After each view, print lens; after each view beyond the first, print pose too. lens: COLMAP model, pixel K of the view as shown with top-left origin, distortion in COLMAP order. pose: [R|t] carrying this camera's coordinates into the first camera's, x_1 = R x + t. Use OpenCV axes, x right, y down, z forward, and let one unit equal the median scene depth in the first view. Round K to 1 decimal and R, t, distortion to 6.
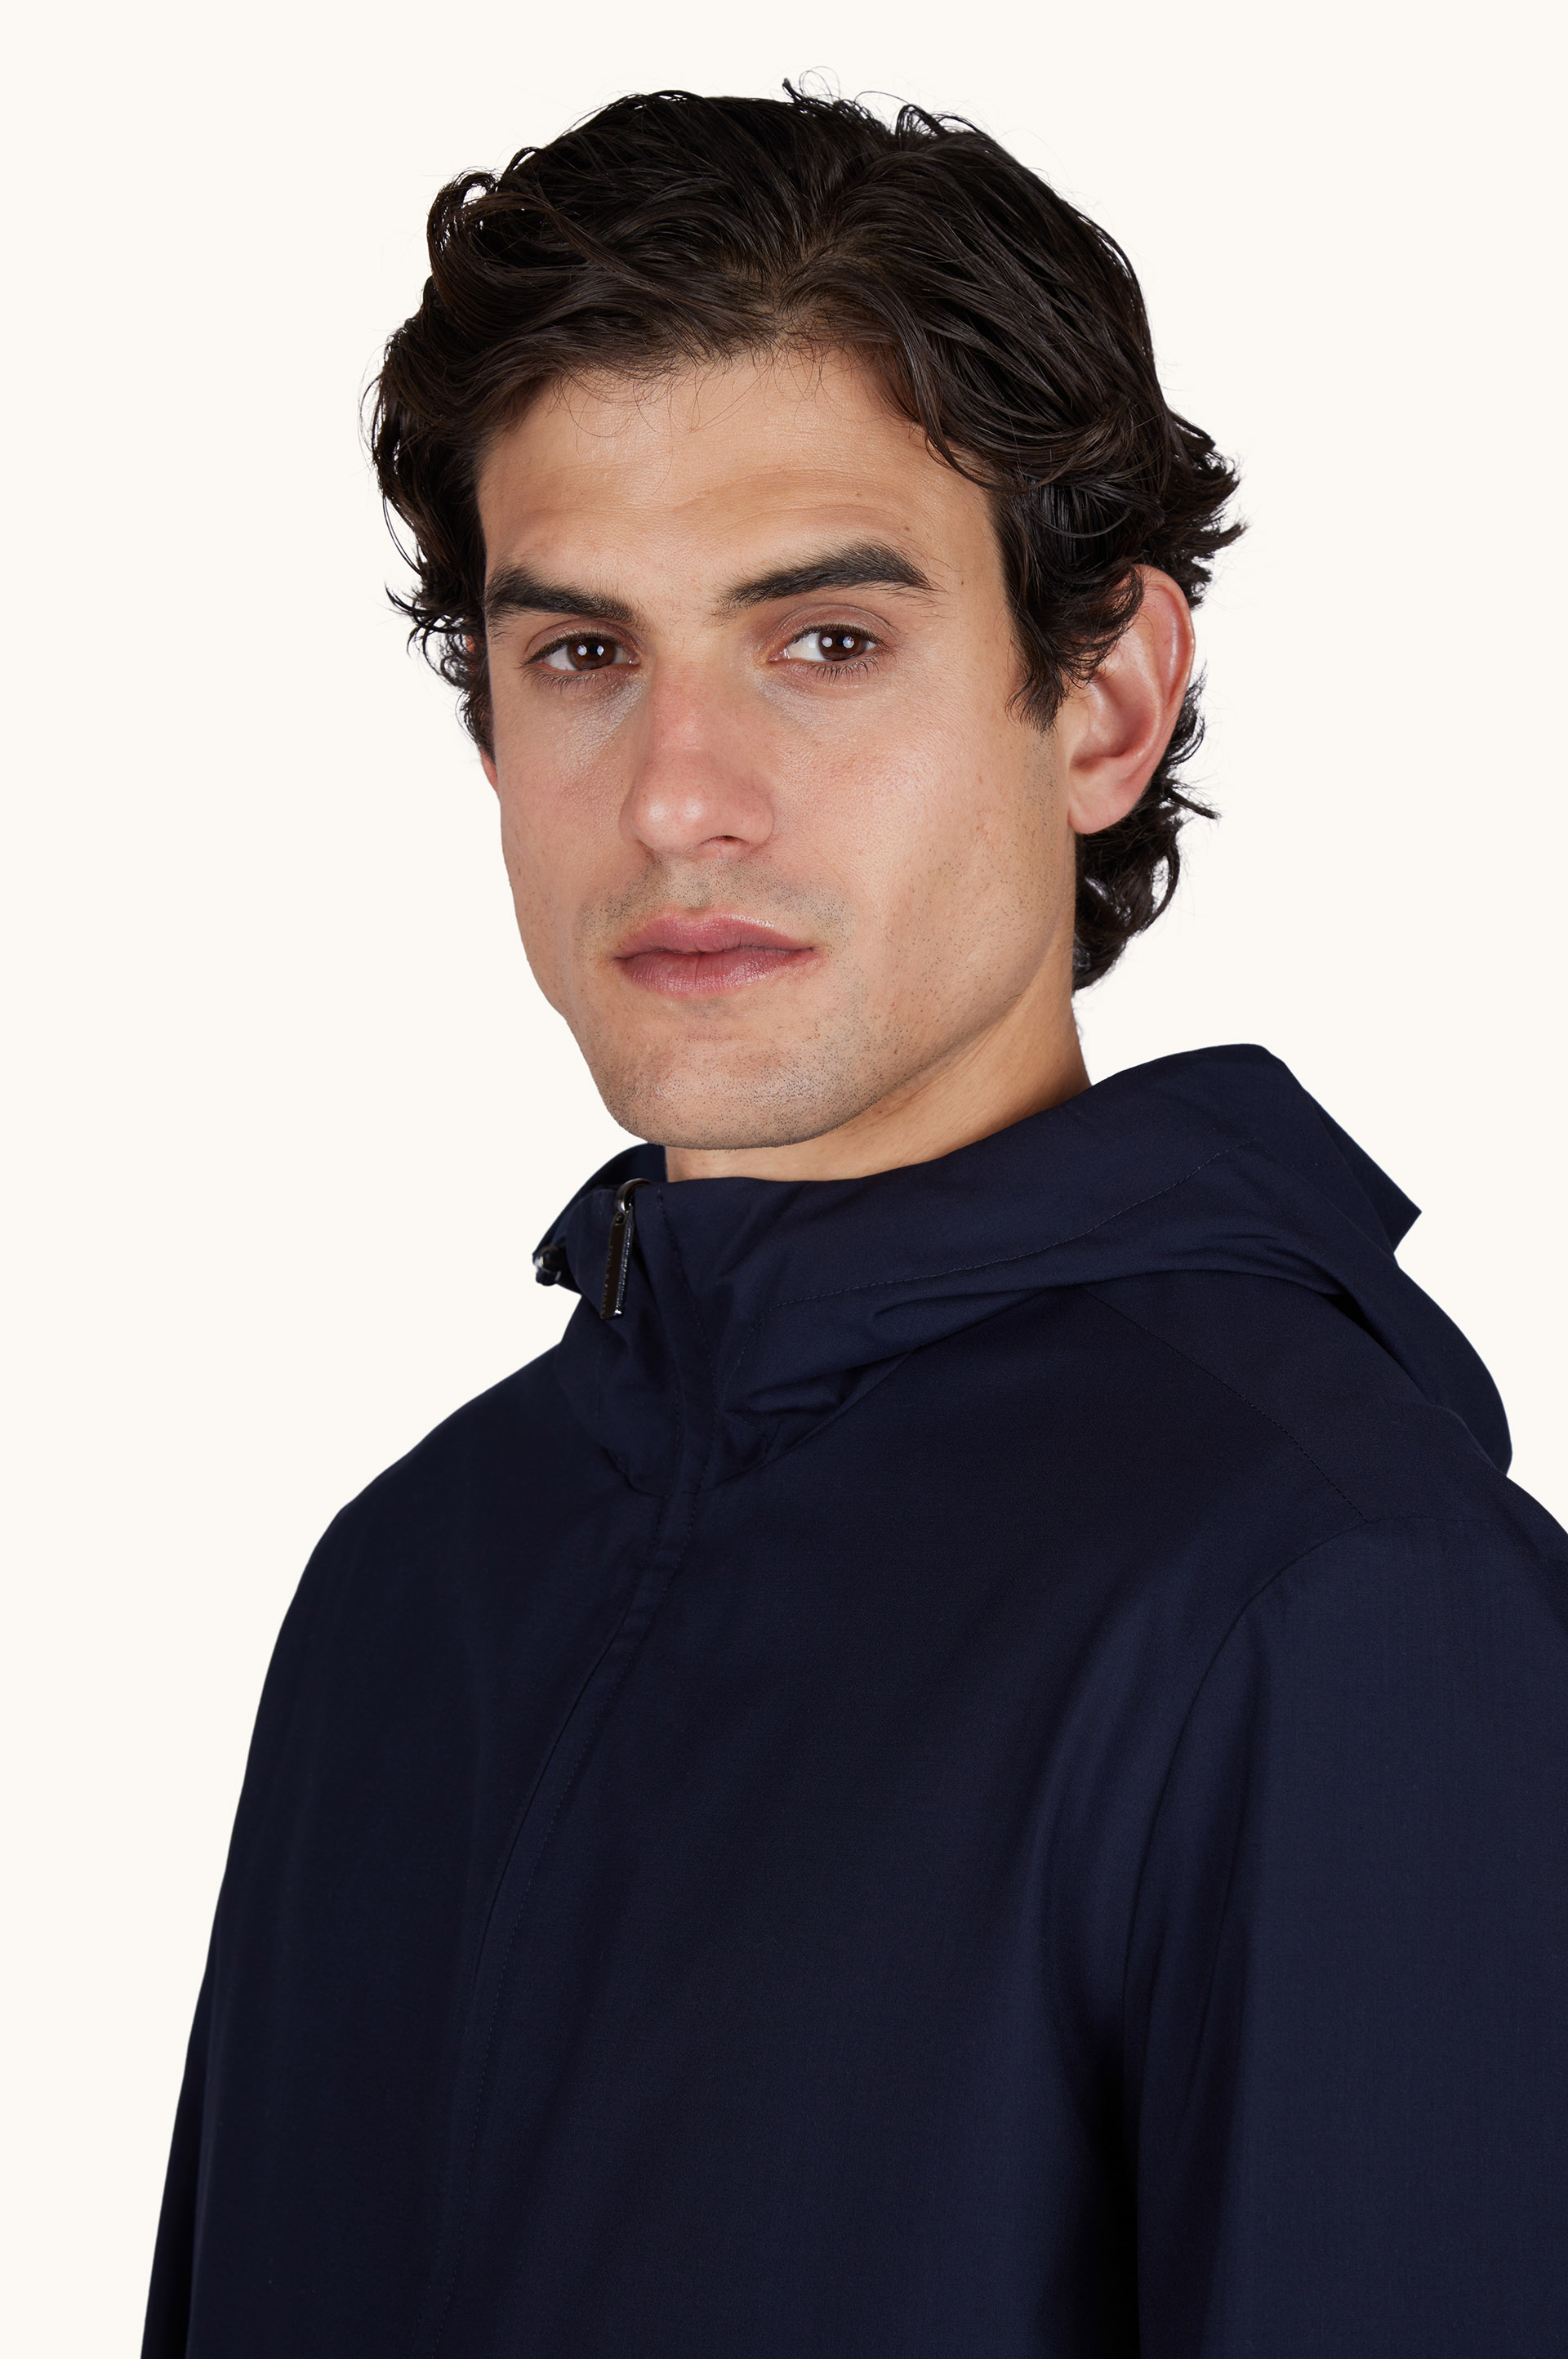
lens RADIAL K [[6754.4, 0, 784.0], [0, 6754.4, 1179.5], [0, 0, 1]] dist [-1.284292, 0.461375]
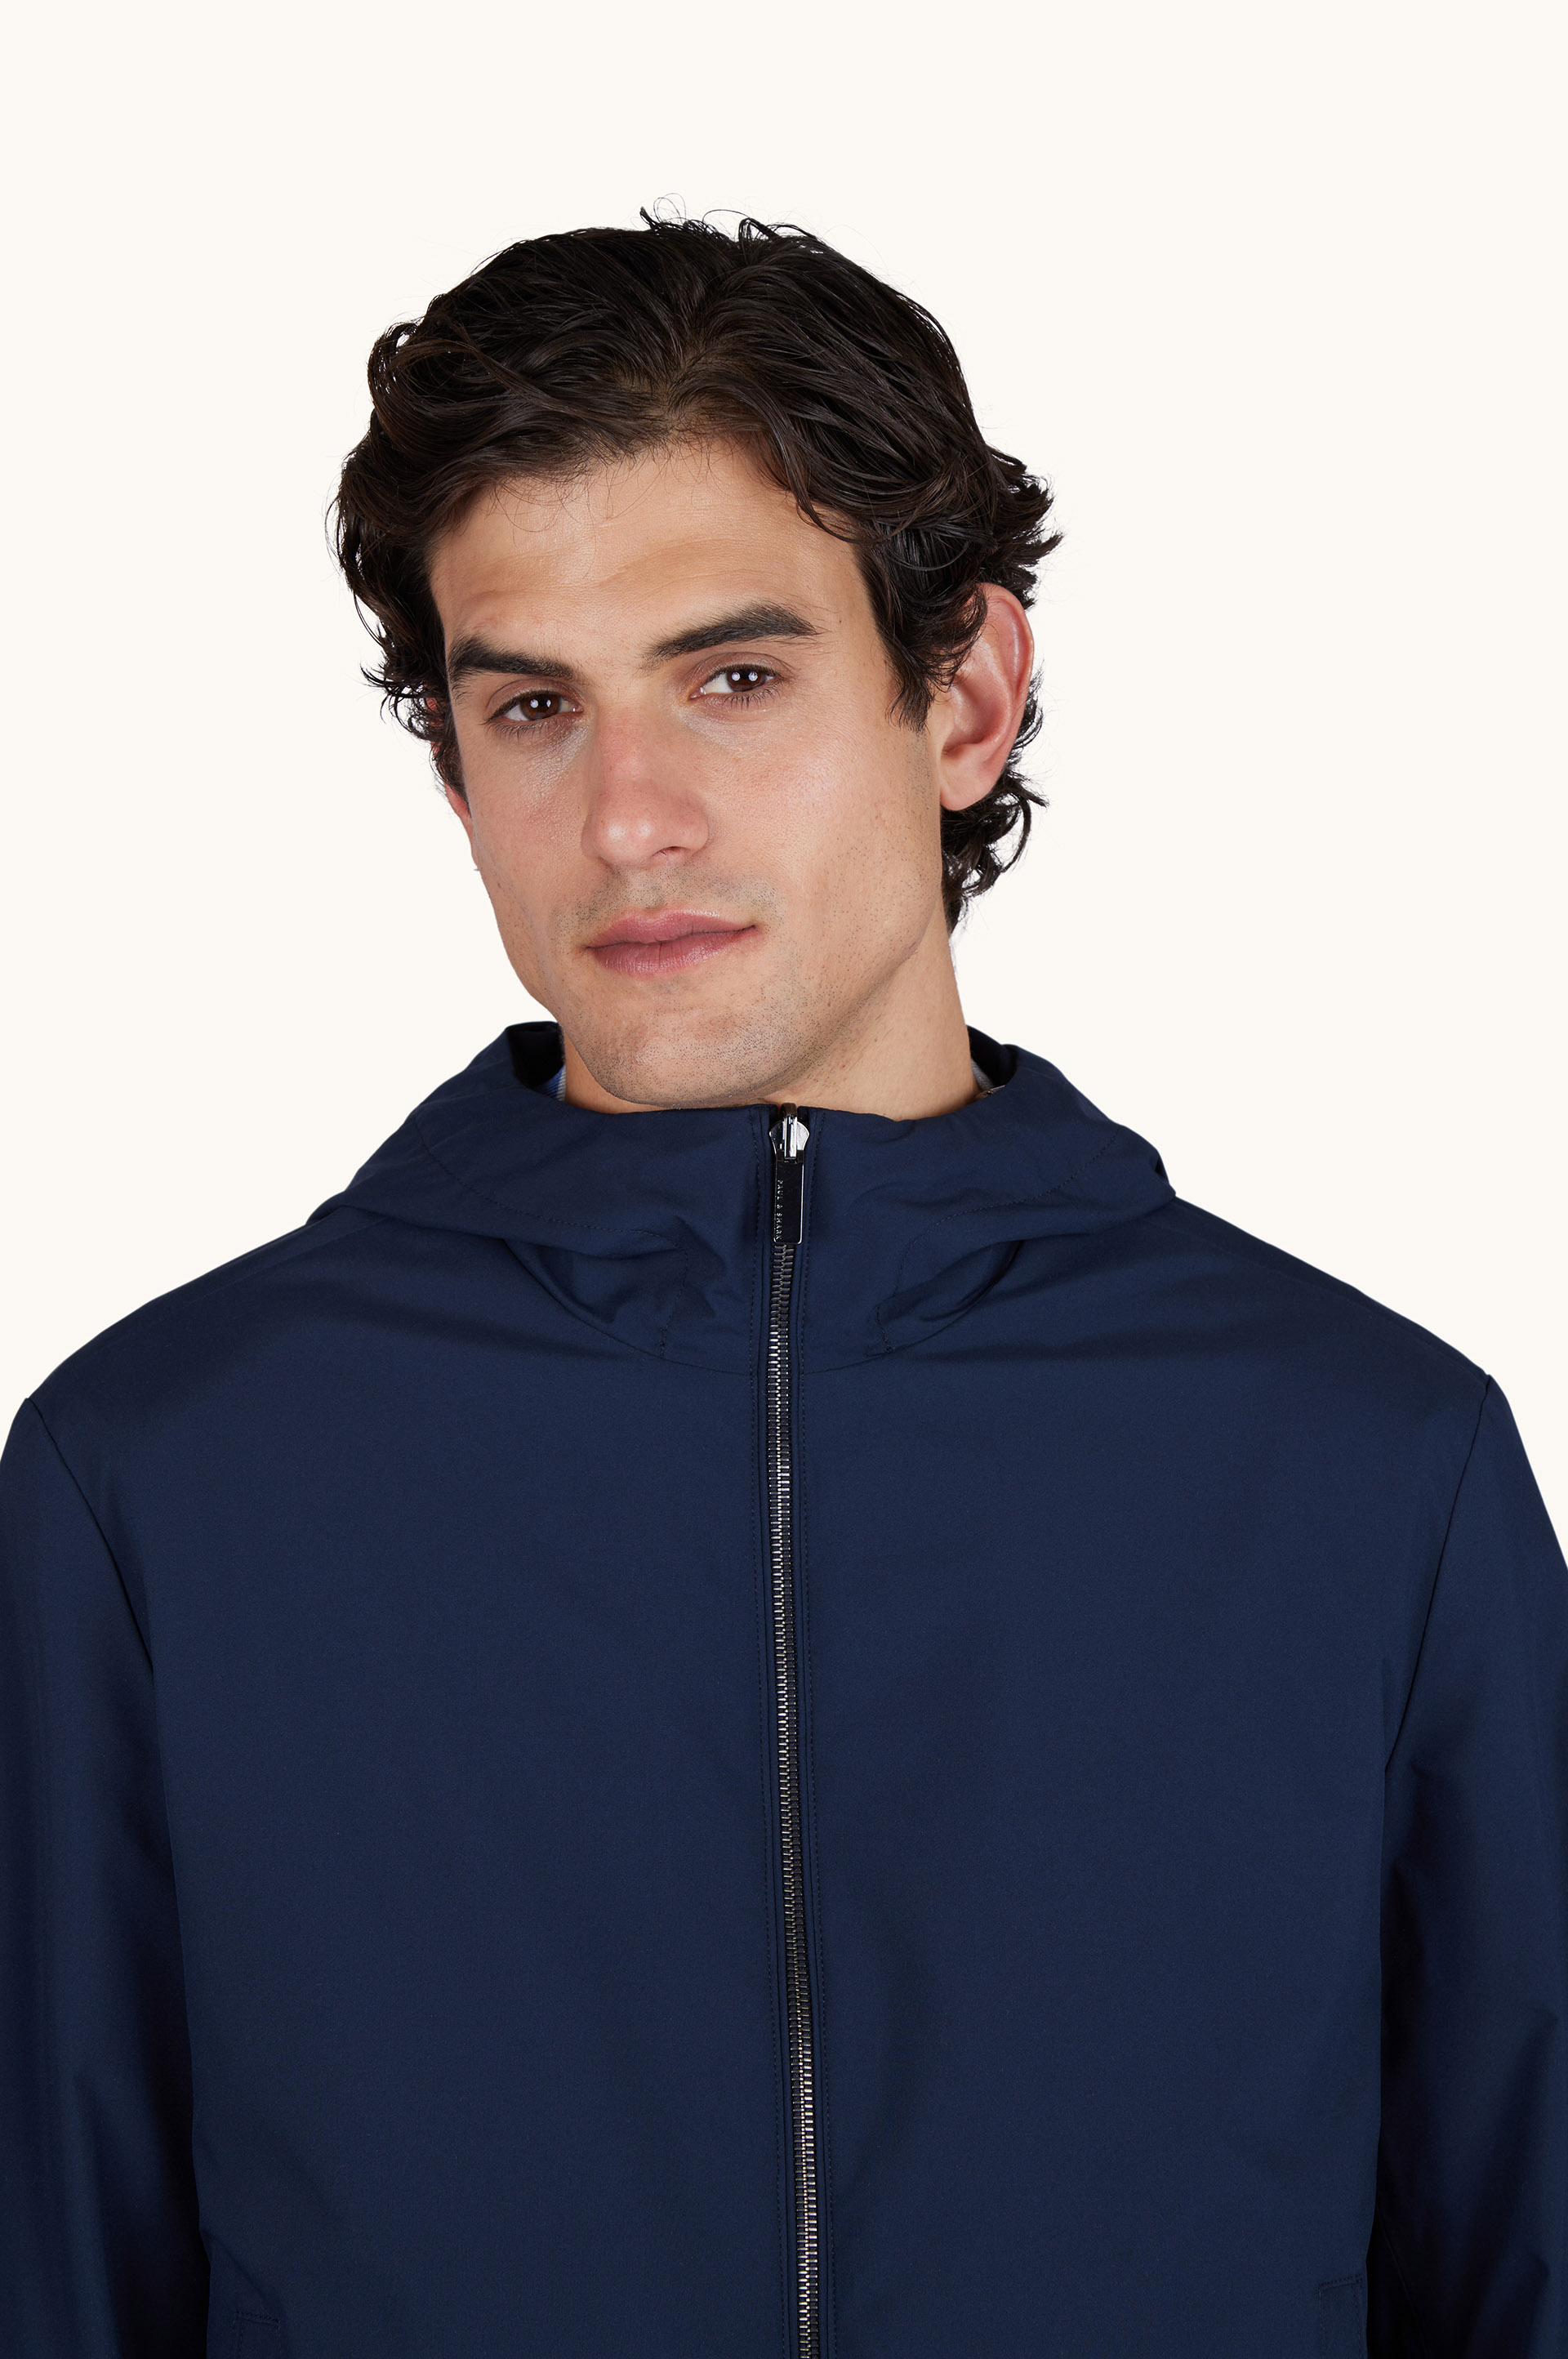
lens RADIAL K [[6754.4, 0, 784.0], [0, 6754.4, 1179.5], [0, 0, 1]] dist [-1.284292, 0.461375]
pose [[0.993336, -0.112531, 0.024907, -0.025508], [0.112132, 0.993550, 0.016891, -0.008868], [-0.026647, -0.013985, 0.999547, -0.225271]]
